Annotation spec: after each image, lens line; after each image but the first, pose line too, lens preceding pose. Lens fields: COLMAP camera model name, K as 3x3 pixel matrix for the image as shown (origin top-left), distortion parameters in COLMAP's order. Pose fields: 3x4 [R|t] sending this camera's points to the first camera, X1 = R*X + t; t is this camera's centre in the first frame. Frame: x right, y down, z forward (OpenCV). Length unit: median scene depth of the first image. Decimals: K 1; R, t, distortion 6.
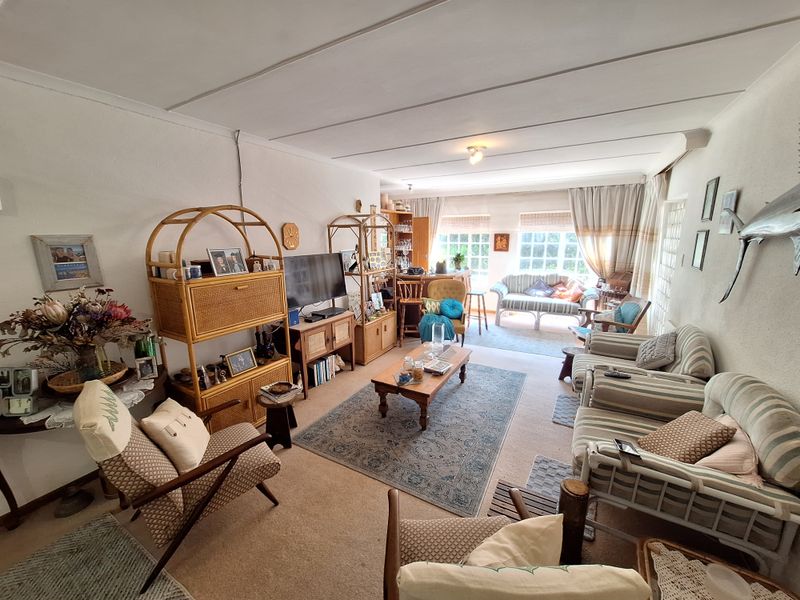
lens RADIAL K [[312.9, 0, 400.0], [0, 312.9, 300.0], [0, 0, 1]] dist [-0.000992, 0.000595]
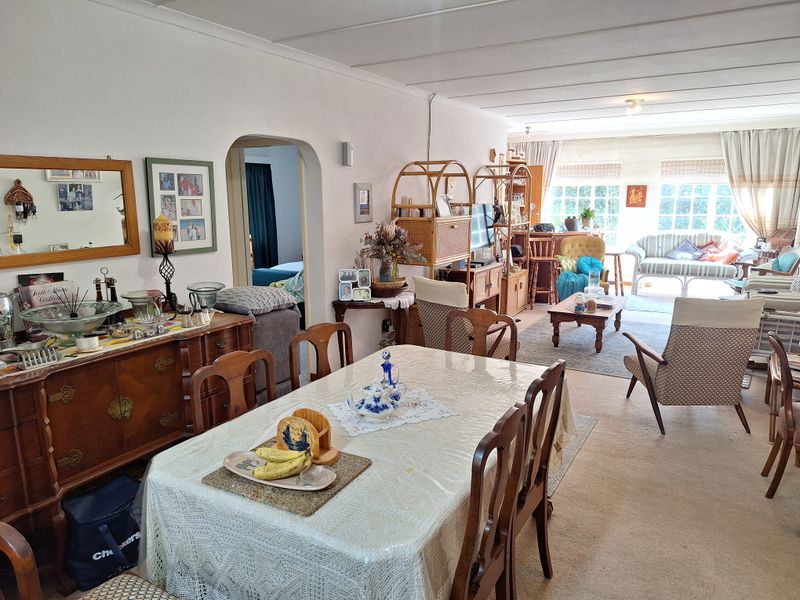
lens RADIAL K [[555.9, 0, 396.6], [0, 555.9, 297.4], [0, 0, 1]] dist [0.096841, -0.113252]
pose [[0.999887, 0.005466, -0.014021, -0.317550], [-0.005755, 0.999769, -0.020703, 0.129857], [0.013904, 0.020781, 0.999687, -0.540476]]
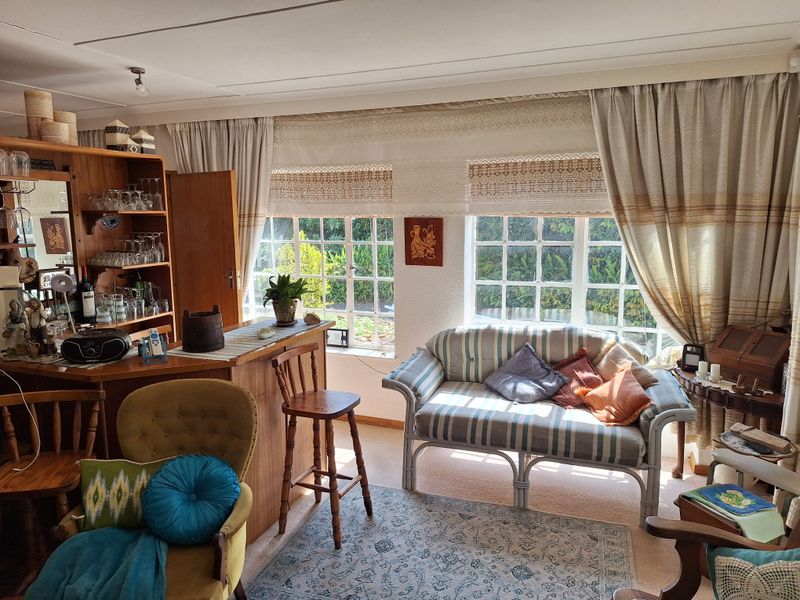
lens RADIAL K [[545.8, 0, 390.6], [0, 545.8, 293.5], [0, 0, 1]] dist [0.100672, -0.170401]
pose [[0.991752, -0.016950, 0.127049, 0.234086], [0.025411, 0.997544, -0.065276, -0.094167], [-0.125630, 0.067966, 0.989746, 0.430190]]
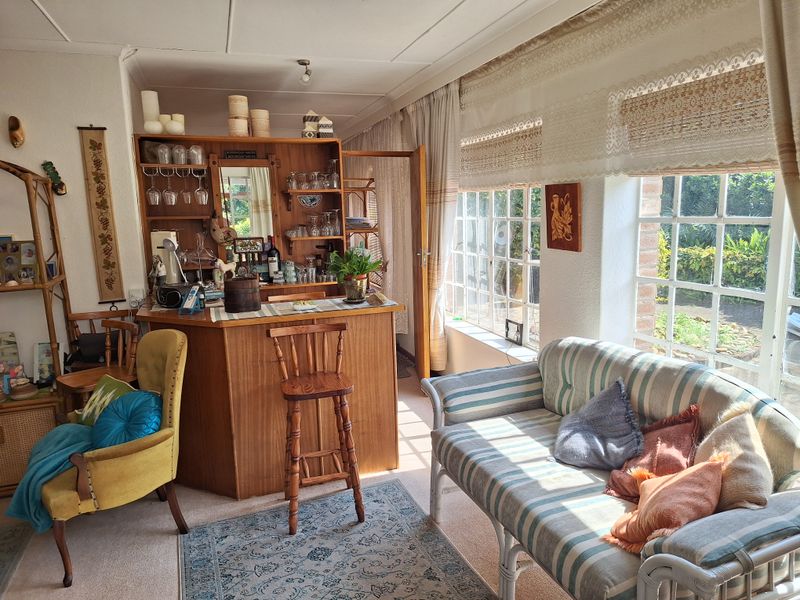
lens RADIAL K [[555.9, 0, 396.6], [0, 555.9, 297.4], [0, 0, 1]] dist [0.096841, -0.113252]
pose [[0.741024, 0.094006, -0.664866, 0.628805], [-0.114733, 0.993317, 0.012571, -0.119818], [0.661604, 0.066967, 0.746857, 0.631002]]
